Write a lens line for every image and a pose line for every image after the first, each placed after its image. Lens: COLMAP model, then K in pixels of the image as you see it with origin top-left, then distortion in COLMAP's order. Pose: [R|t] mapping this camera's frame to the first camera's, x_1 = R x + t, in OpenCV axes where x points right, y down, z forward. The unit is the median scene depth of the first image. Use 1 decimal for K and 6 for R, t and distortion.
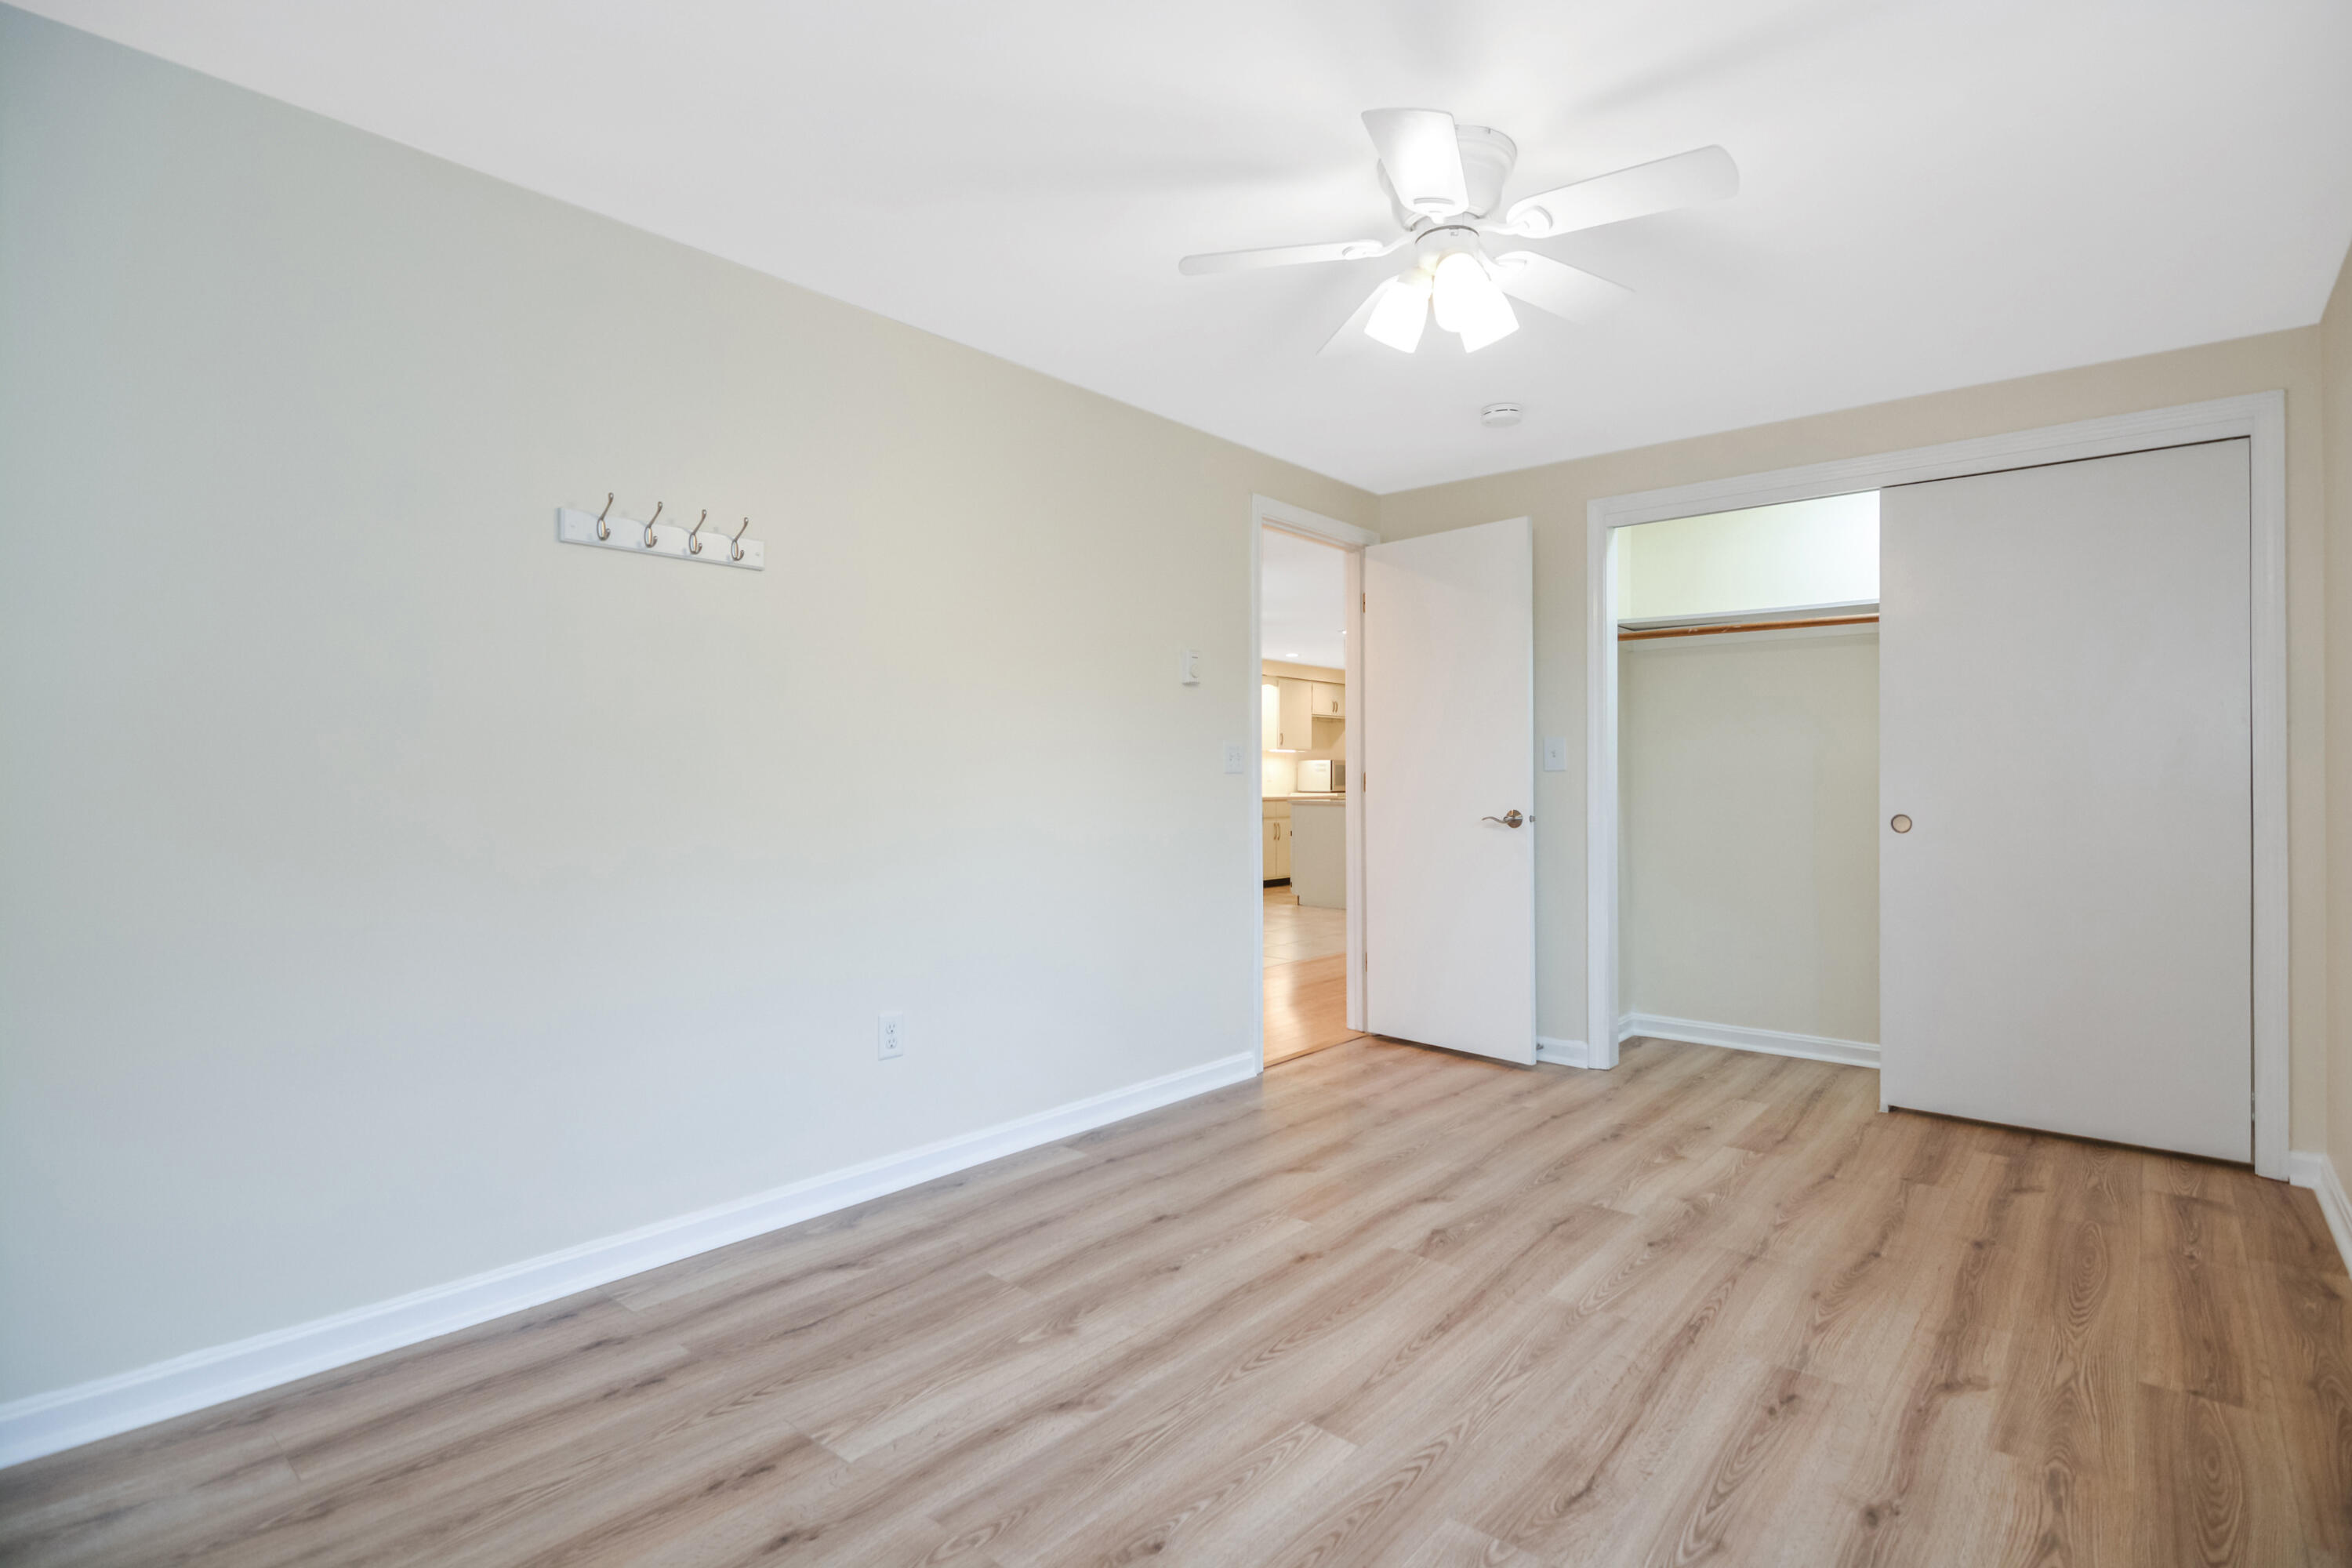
lens RADIAL K [[1148.6, 0, 1182.0], [0, 1148.6, 784.1], [0, 0, 1]] dist [-0.001276, -0.001189]
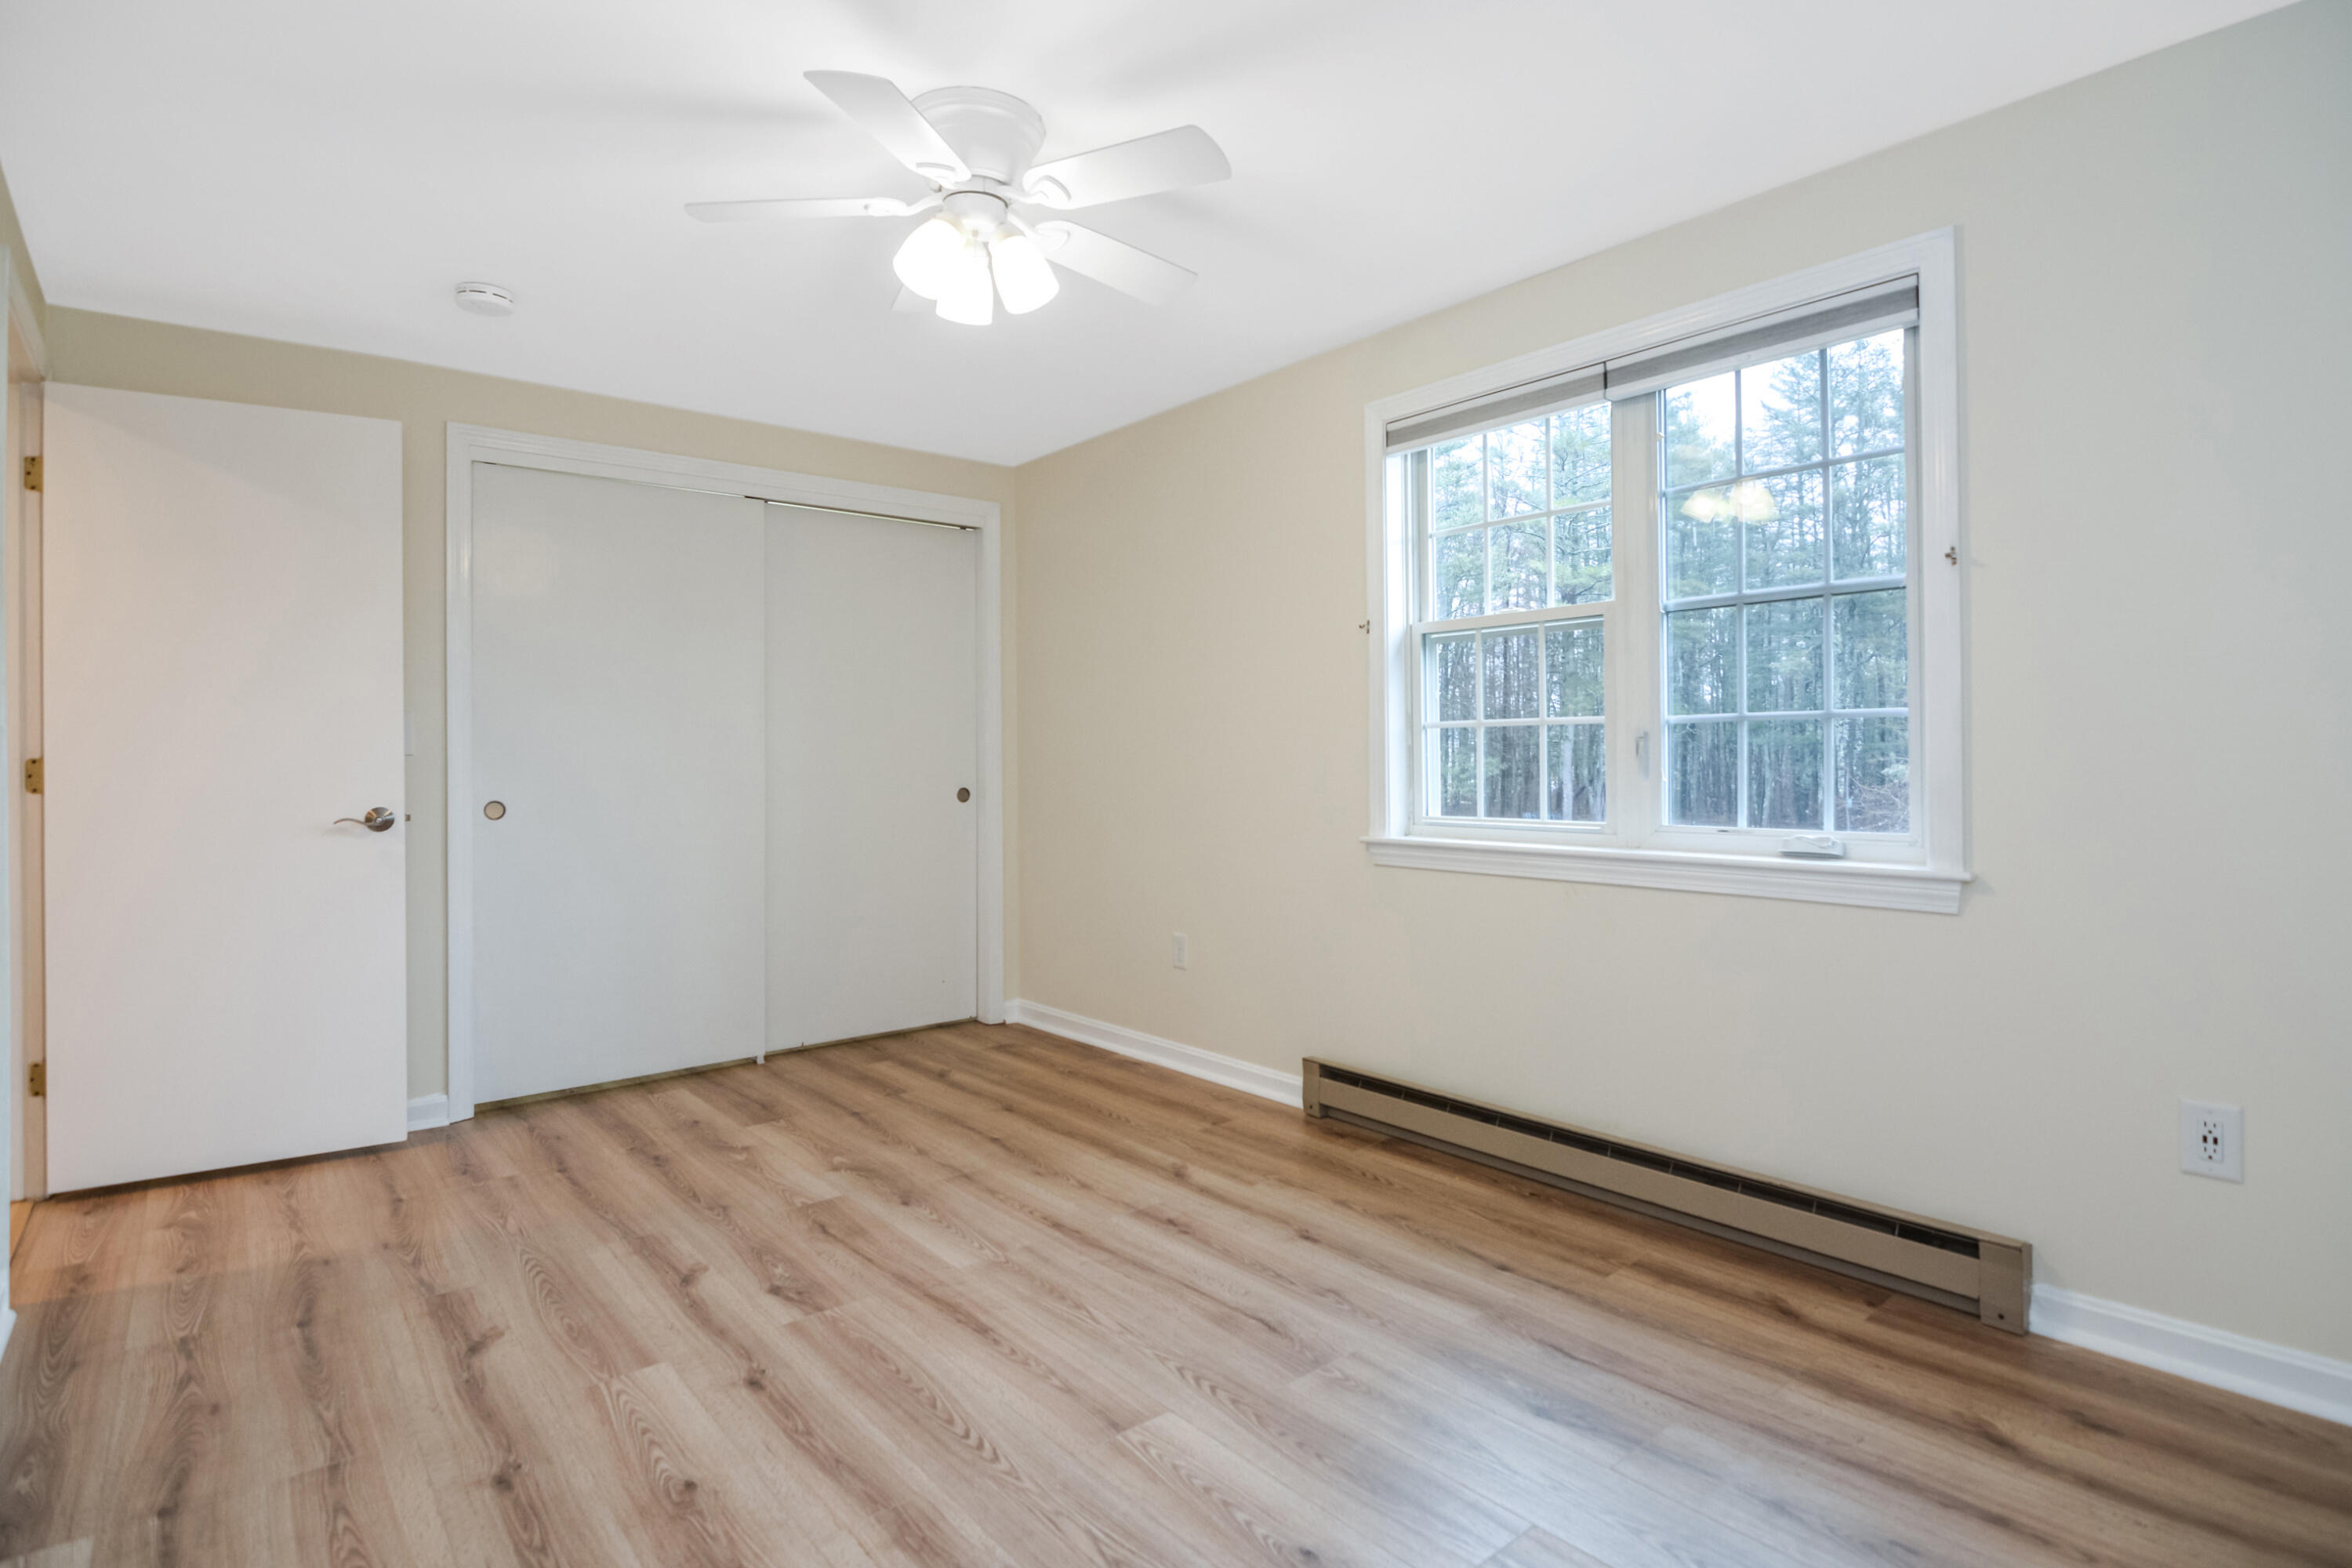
lens RADIAL K [[1178.7, 0, 1195.2], [0, 1178.7, 755.4], [0, 0, 1]] dist [-0.002663, -0.001515]
pose [[0.154745, -0.001377, 0.987954, -0.758960], [0.015709, 0.999876, -0.001067, -0.004576], [-0.987830, 0.015685, 0.154747, 0.697193]]
